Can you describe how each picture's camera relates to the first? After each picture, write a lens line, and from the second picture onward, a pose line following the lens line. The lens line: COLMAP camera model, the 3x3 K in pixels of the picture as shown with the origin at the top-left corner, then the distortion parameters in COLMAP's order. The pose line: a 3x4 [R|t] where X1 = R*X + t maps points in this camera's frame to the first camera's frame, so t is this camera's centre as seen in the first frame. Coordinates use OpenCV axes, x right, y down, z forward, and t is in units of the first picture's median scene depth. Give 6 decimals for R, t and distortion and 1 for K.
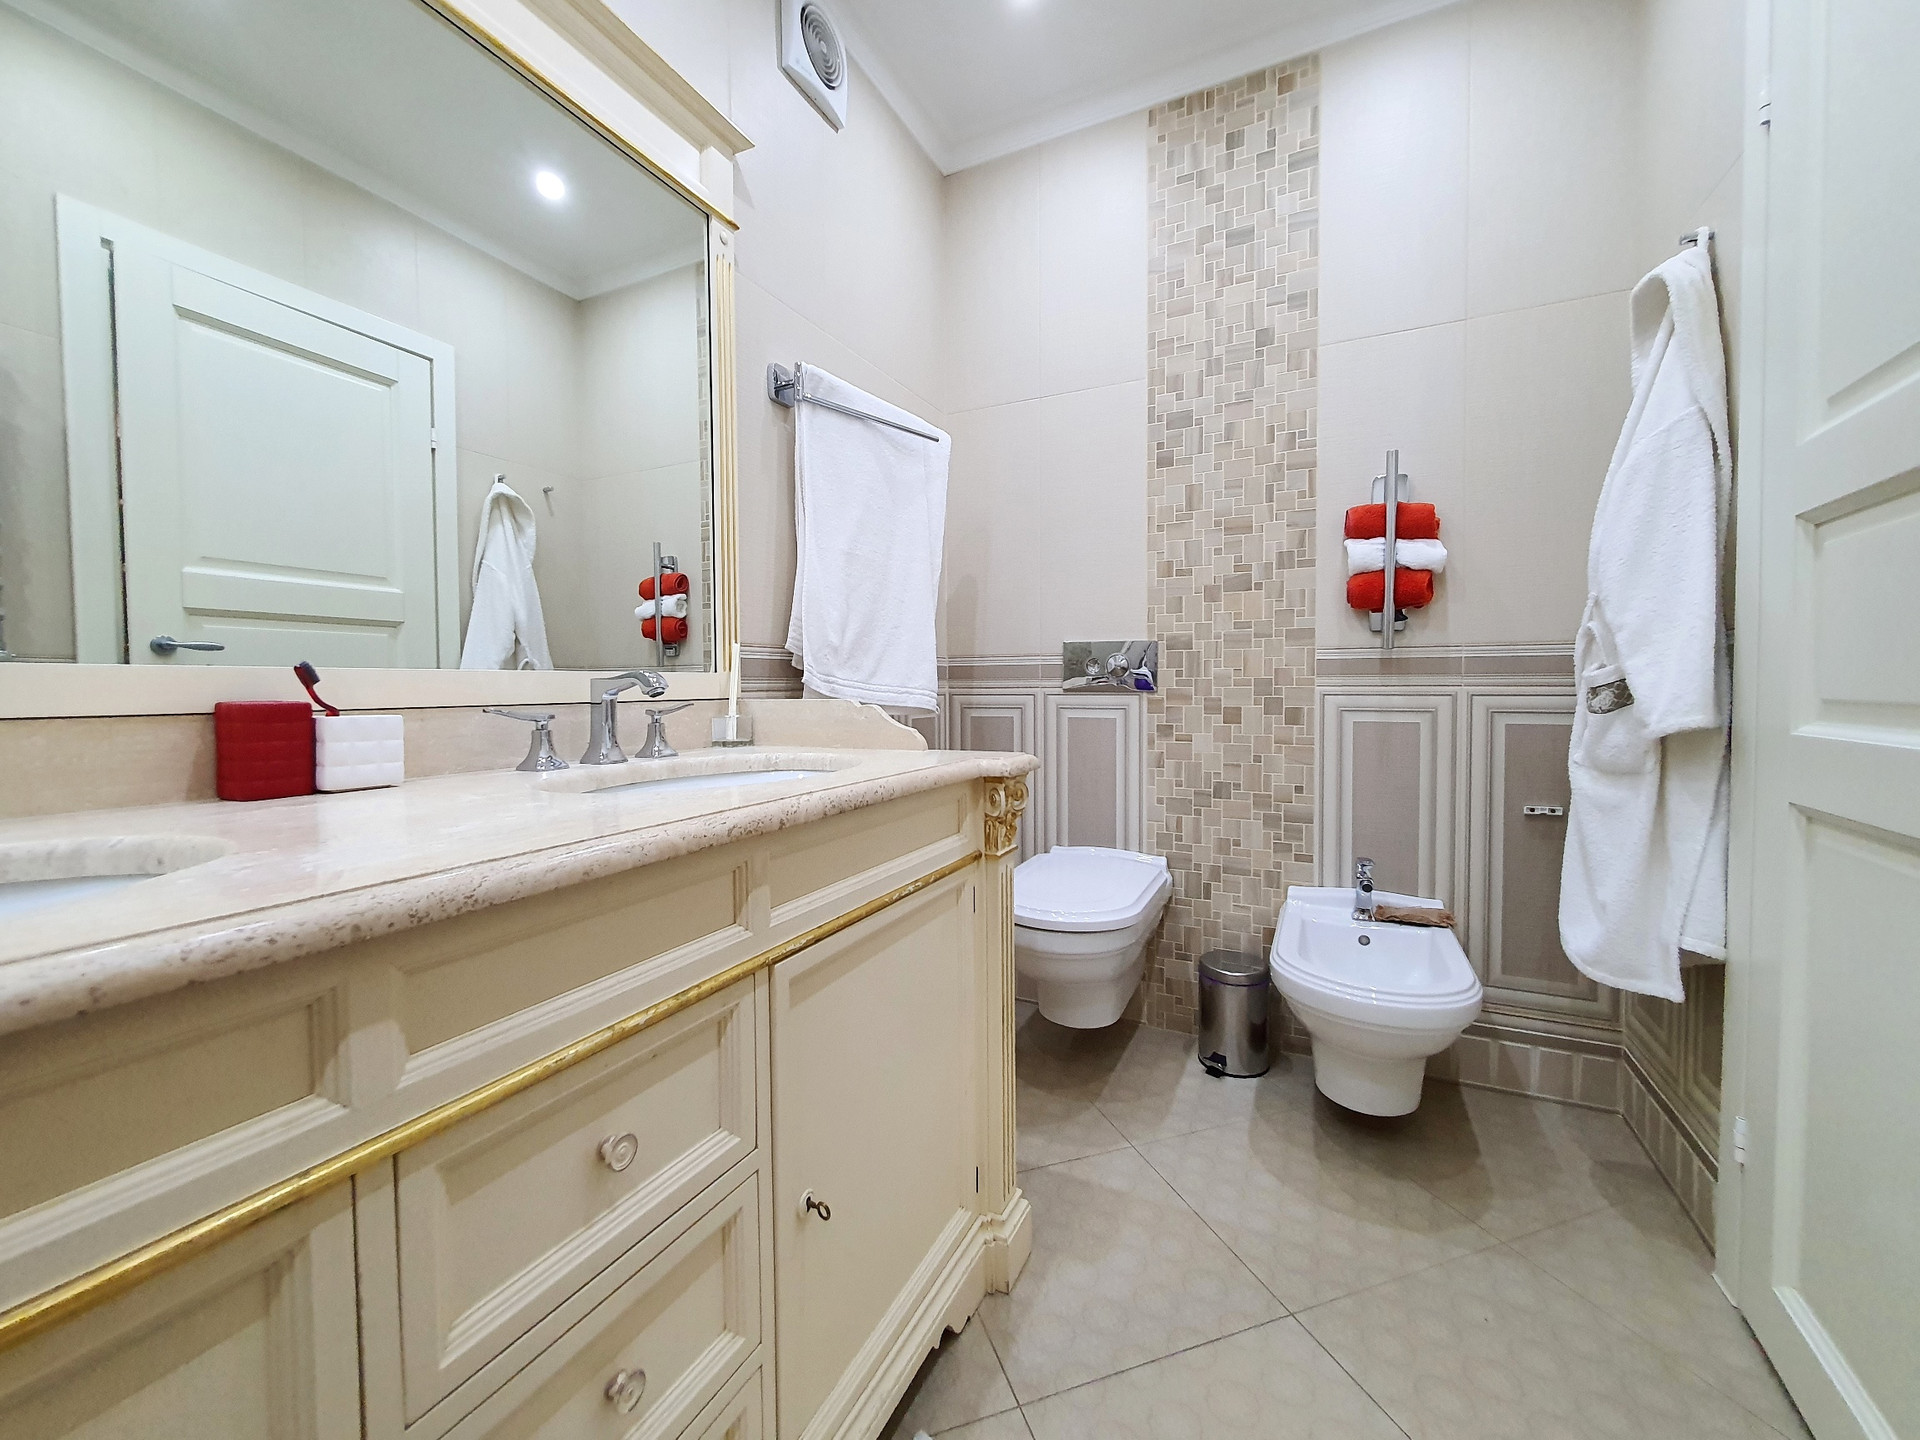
lens RADIAL K [[765.7, 0, 959.3], [0, 765.7, 705.8], [0, 0, 1]] dist [-0.003198, -0.000325]
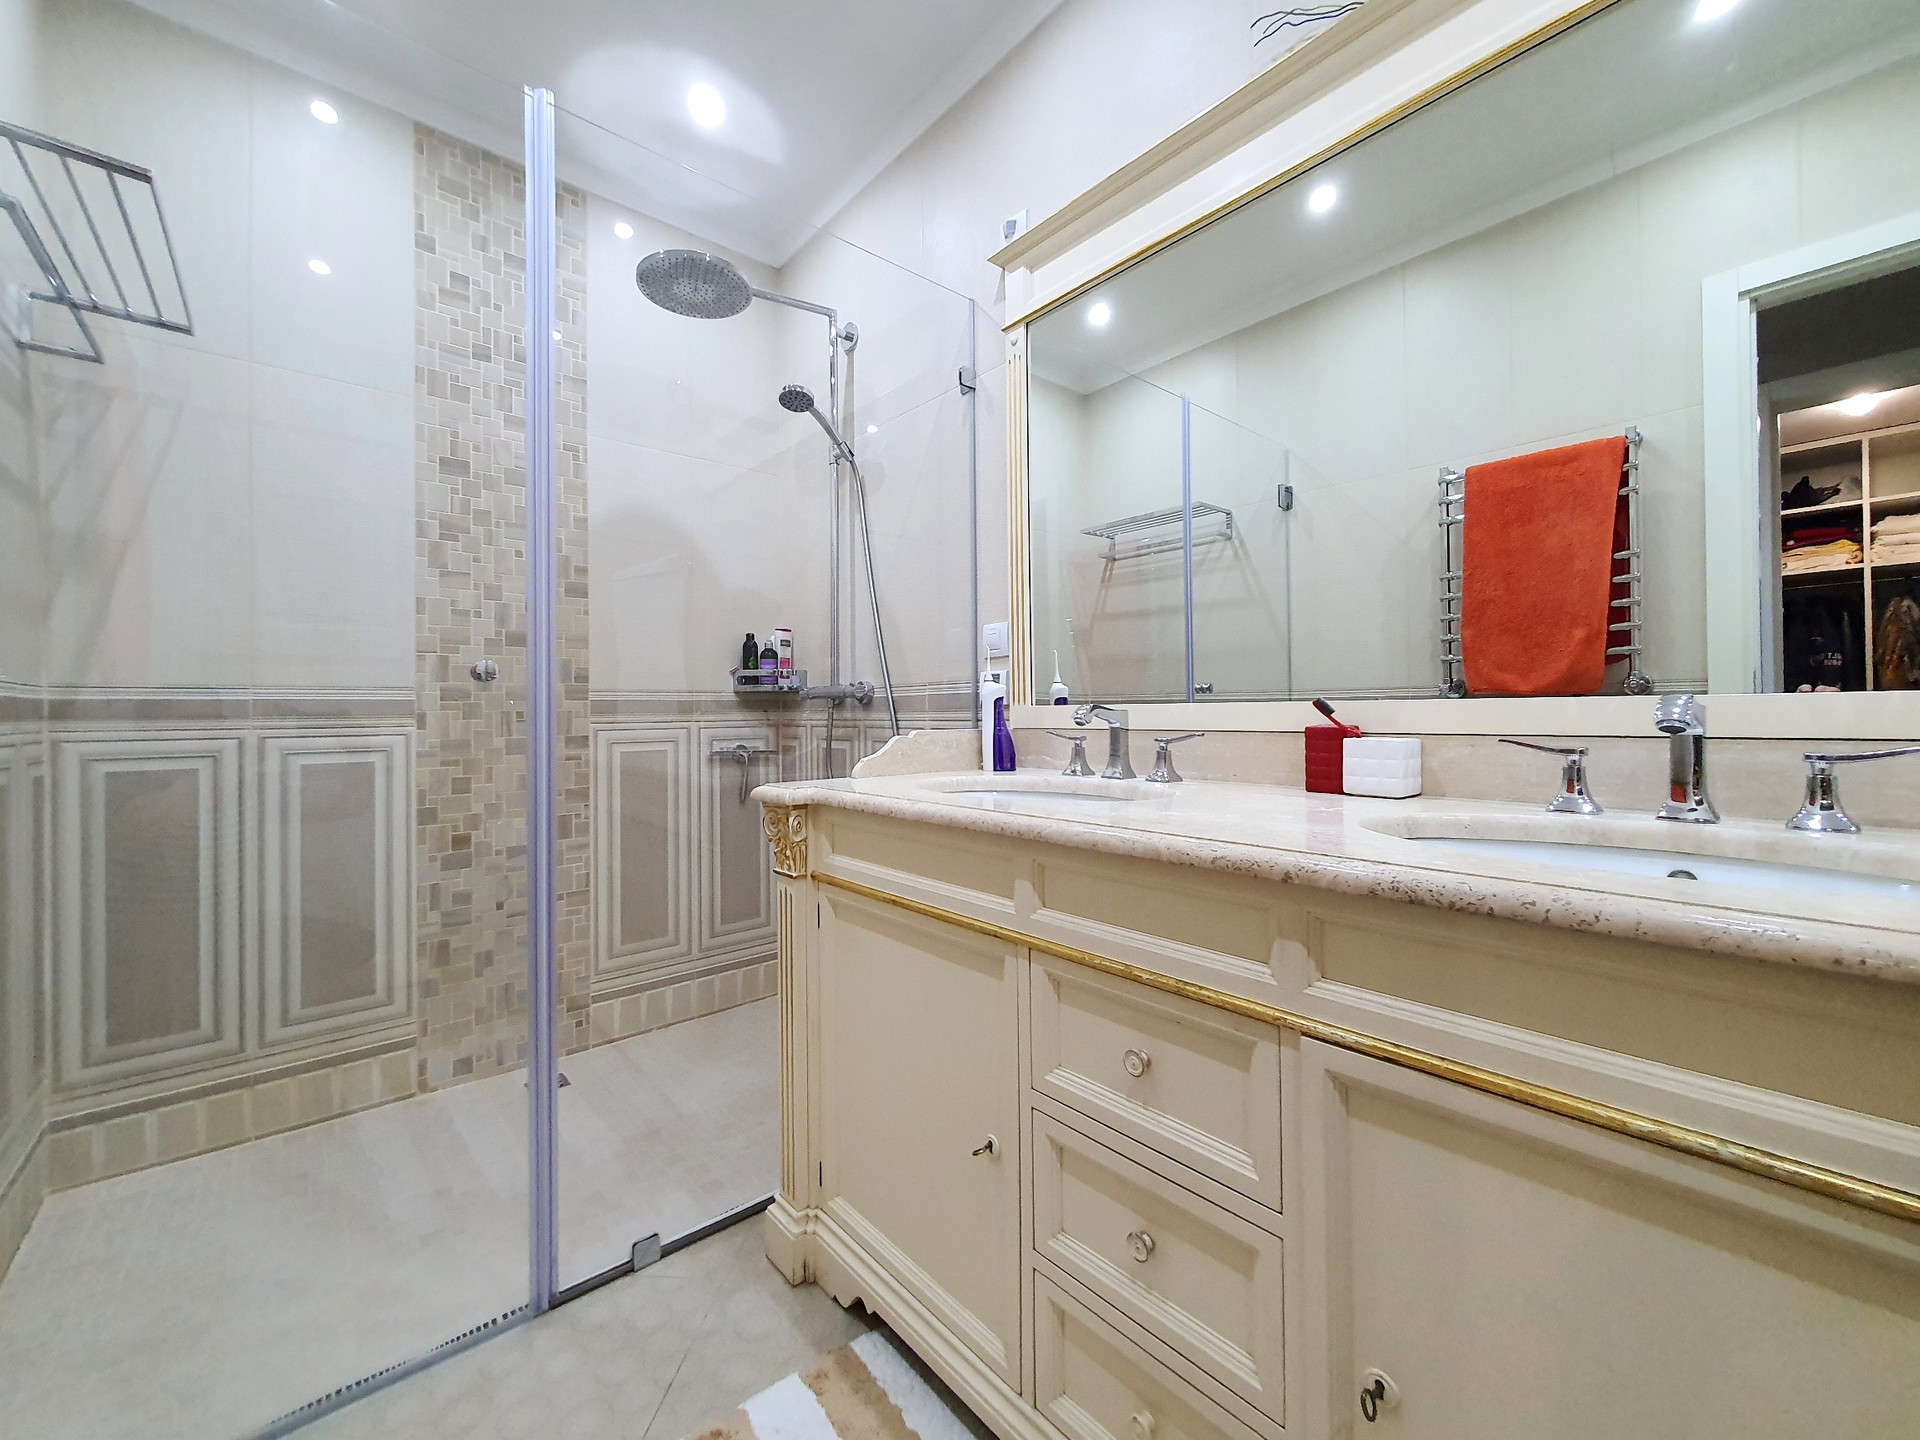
lens RADIAL K [[765.7, 0, 959.3], [0, 765.7, 705.8], [0, 0, 1]] dist [-0.003198, -0.000325]
pose [[-0.401240, 0.003838, -0.915965, 0.726752], [-0.012452, 0.999876, 0.009644, -0.049553], [0.915888, 0.015275, -0.401142, 0.977559]]
